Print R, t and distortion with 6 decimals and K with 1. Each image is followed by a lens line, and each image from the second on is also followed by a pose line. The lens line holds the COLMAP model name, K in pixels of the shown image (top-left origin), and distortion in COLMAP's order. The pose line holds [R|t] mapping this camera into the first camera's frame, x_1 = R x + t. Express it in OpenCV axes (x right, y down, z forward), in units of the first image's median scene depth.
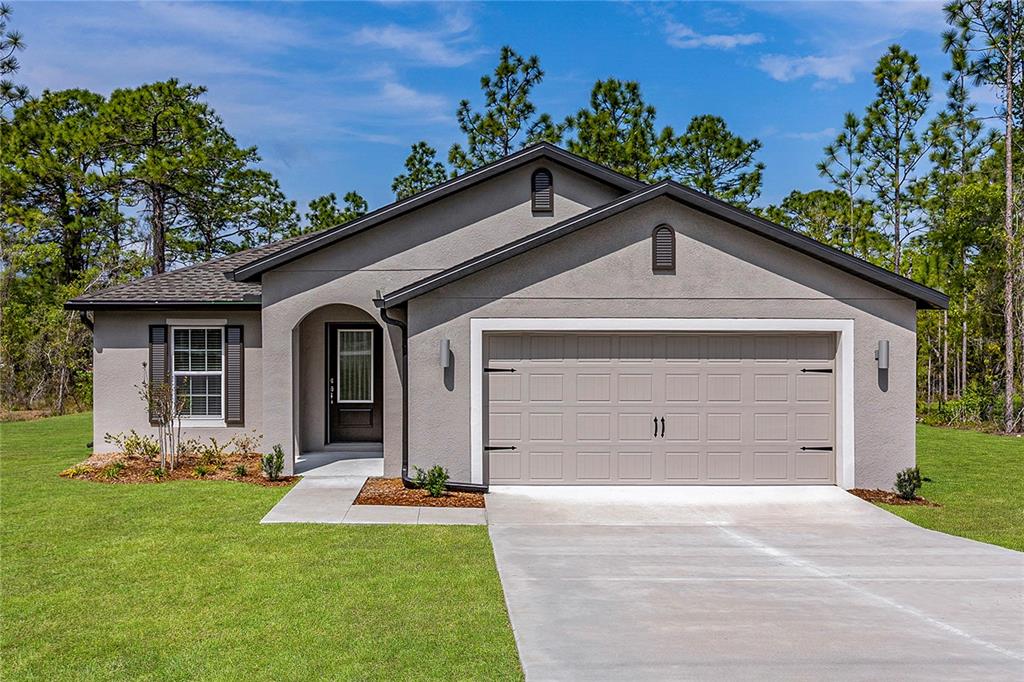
lens RADIAL K [[818.2, 0, 511.8], [0, 818.2, 336.1], [0, 0, 1]] dist [-0.003633, 0.003876]
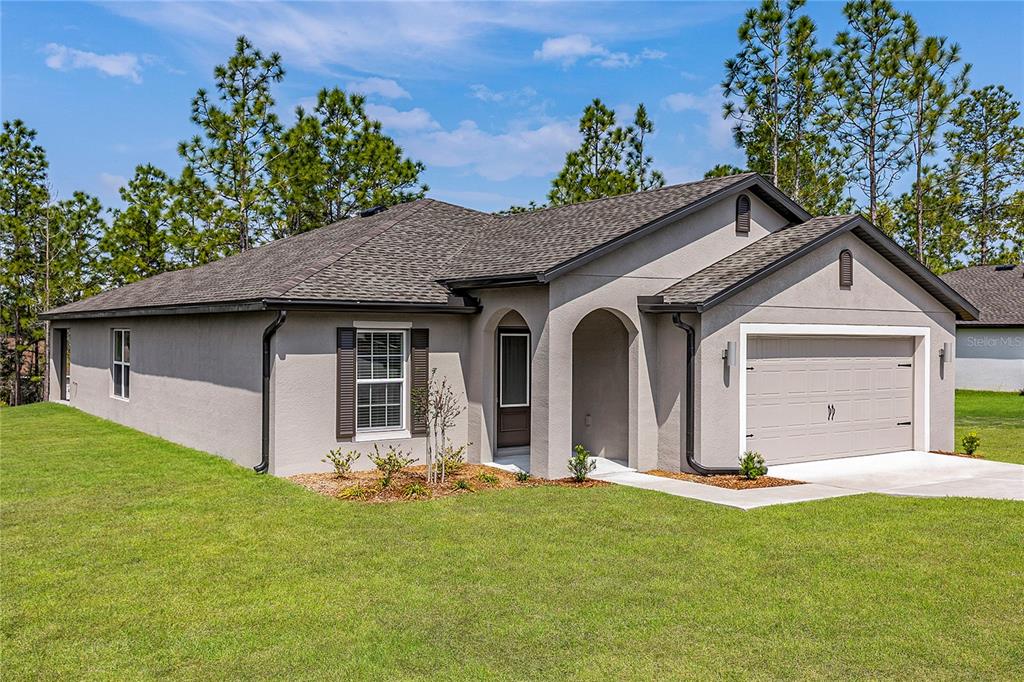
lens RADIAL K [[823.1, 0, 512.0], [0, 823.1, 343.7], [0, 0, 1]] dist [0.002922, -0.004817]
pose [[0.865985, -0.000996, 0.500069, -0.718220], [0.005241, 0.999961, -0.007084, 0.011181], [-0.500043, 0.008755, 0.865957, 0.127919]]
